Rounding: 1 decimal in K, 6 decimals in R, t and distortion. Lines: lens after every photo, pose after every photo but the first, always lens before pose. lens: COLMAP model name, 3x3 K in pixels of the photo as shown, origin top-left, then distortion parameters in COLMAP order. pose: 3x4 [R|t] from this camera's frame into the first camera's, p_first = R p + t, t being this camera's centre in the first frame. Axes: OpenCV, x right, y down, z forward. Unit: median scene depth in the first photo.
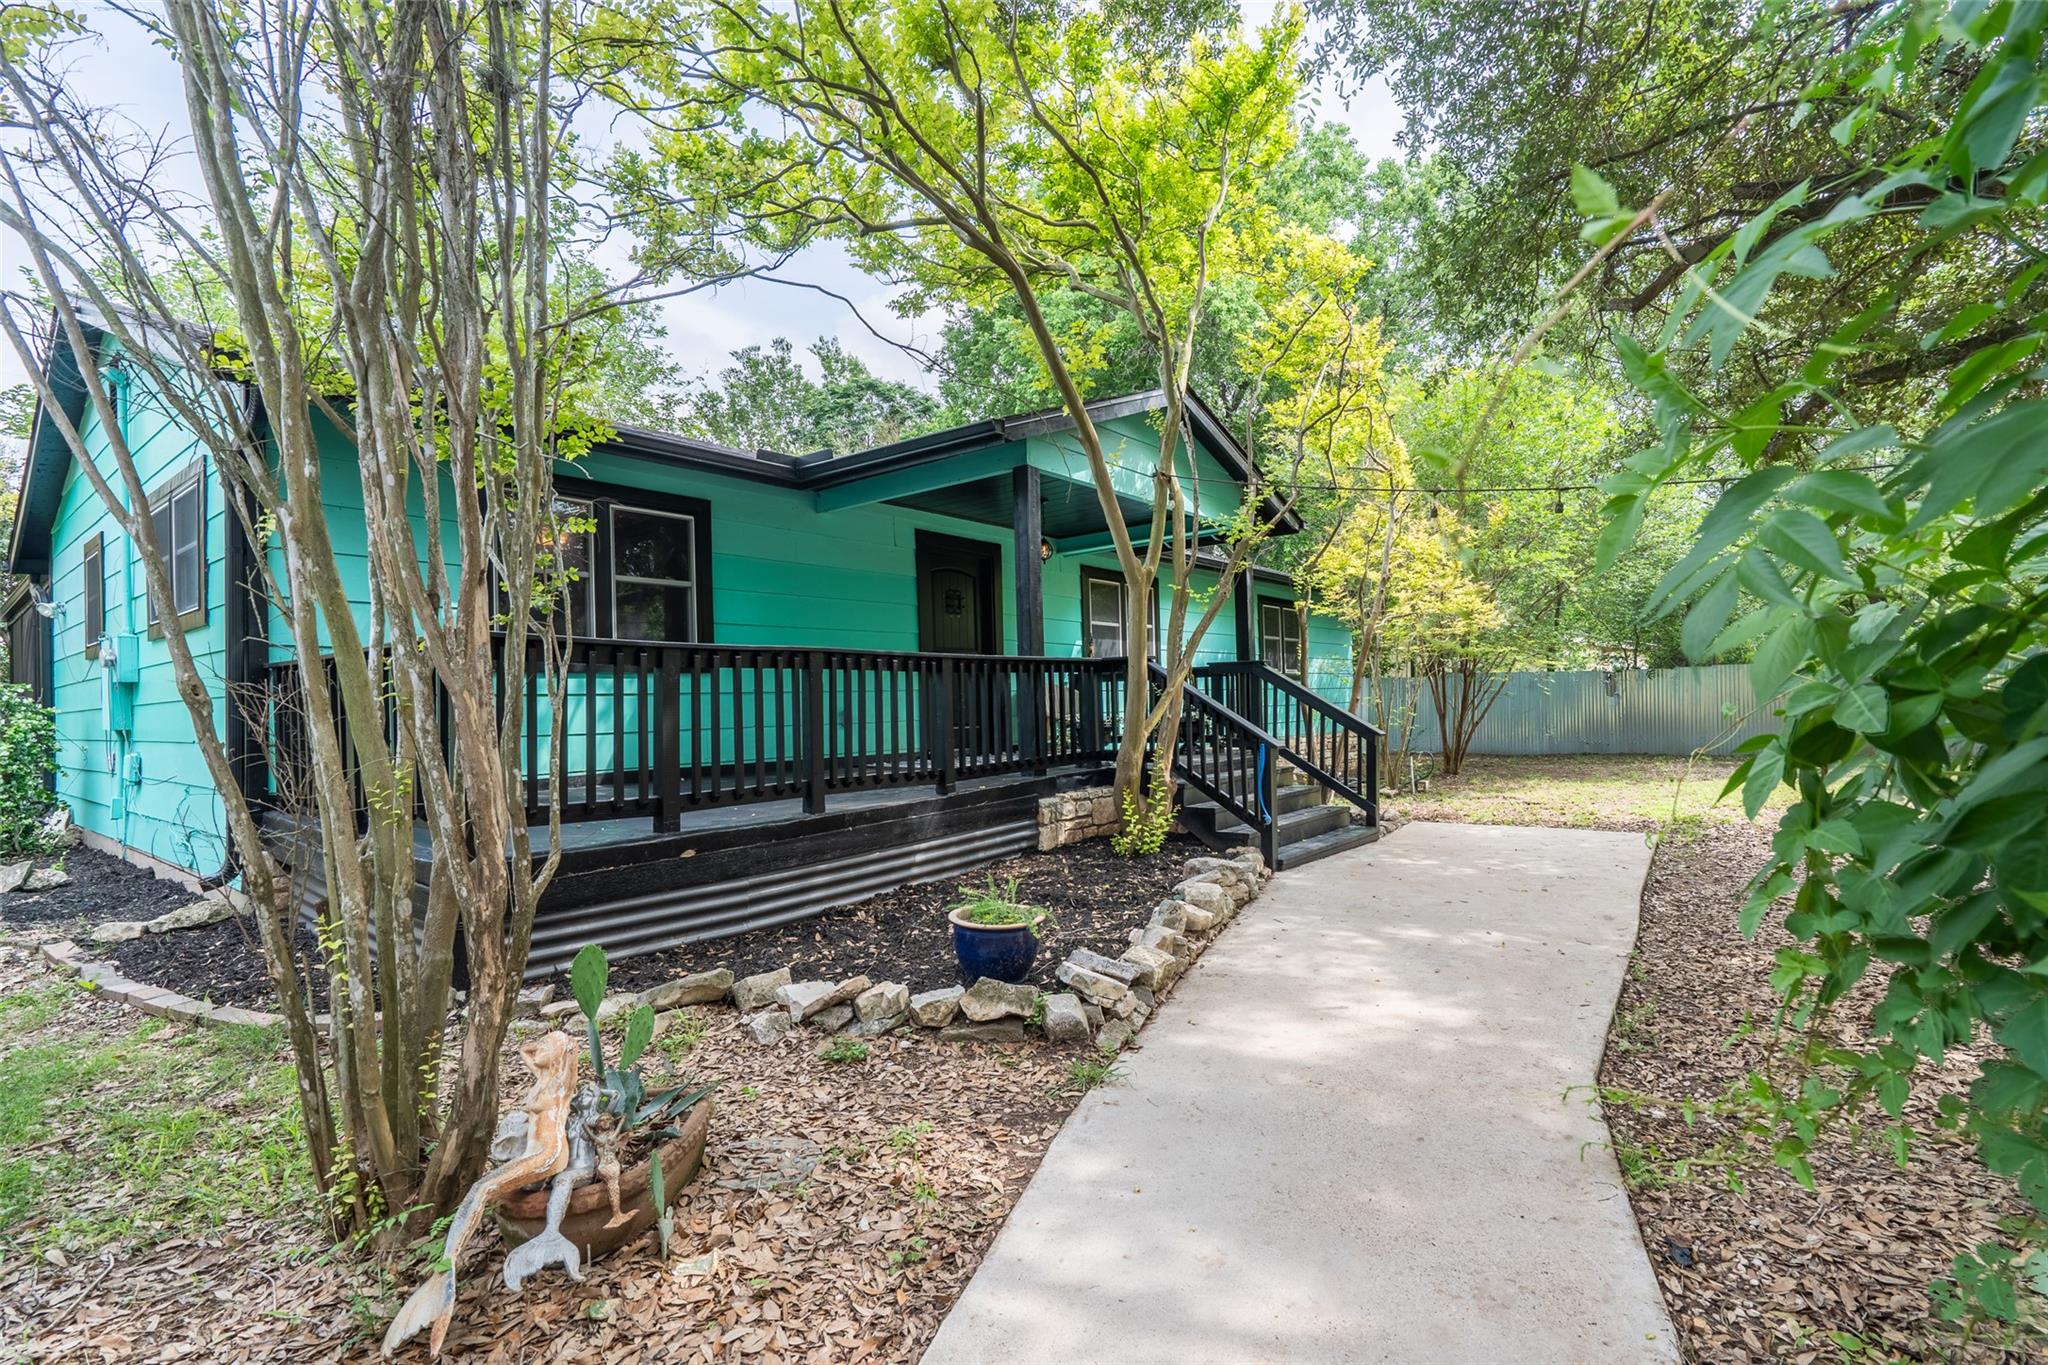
lens RADIAL K [[996.0, 0, 1033.4], [0, 996.0, 693.1], [0, 0, 1]] dist [-0.001813, 0.001848]
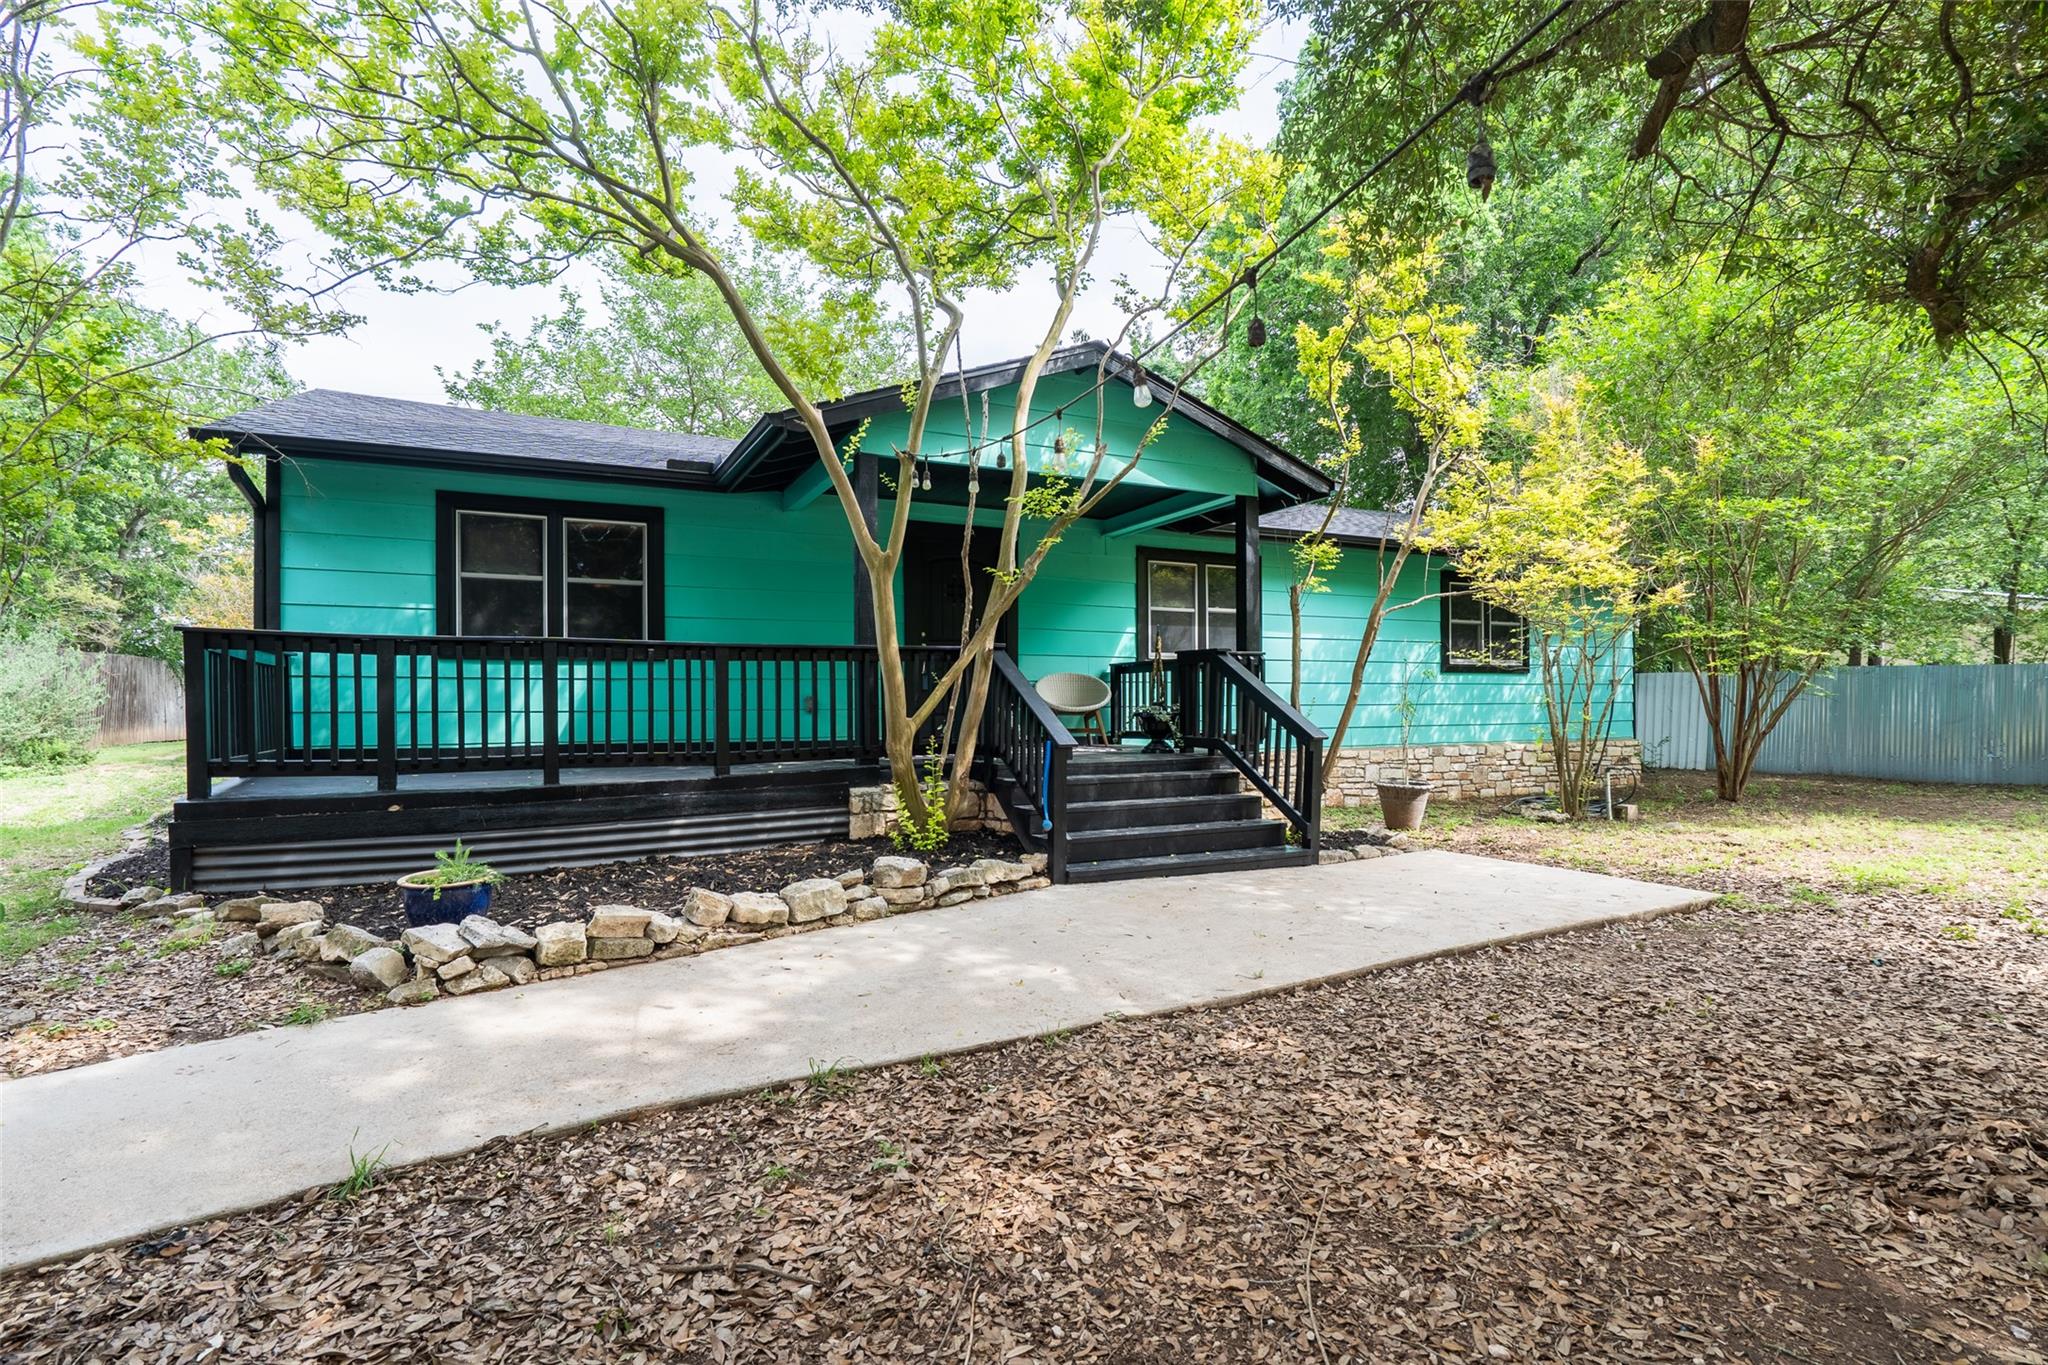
lens RADIAL K [[1015.6, 0, 1022.6], [0, 1015.6, 719.5], [0, 0, 1]] dist [-0.000954, 0.000454]
pose [[0.893900, 0.031135, -0.447184, 0.638408], [-0.014920, 0.999099, 0.039738, -0.006384], [0.448018, -0.028849, 0.893559, 0.166012]]
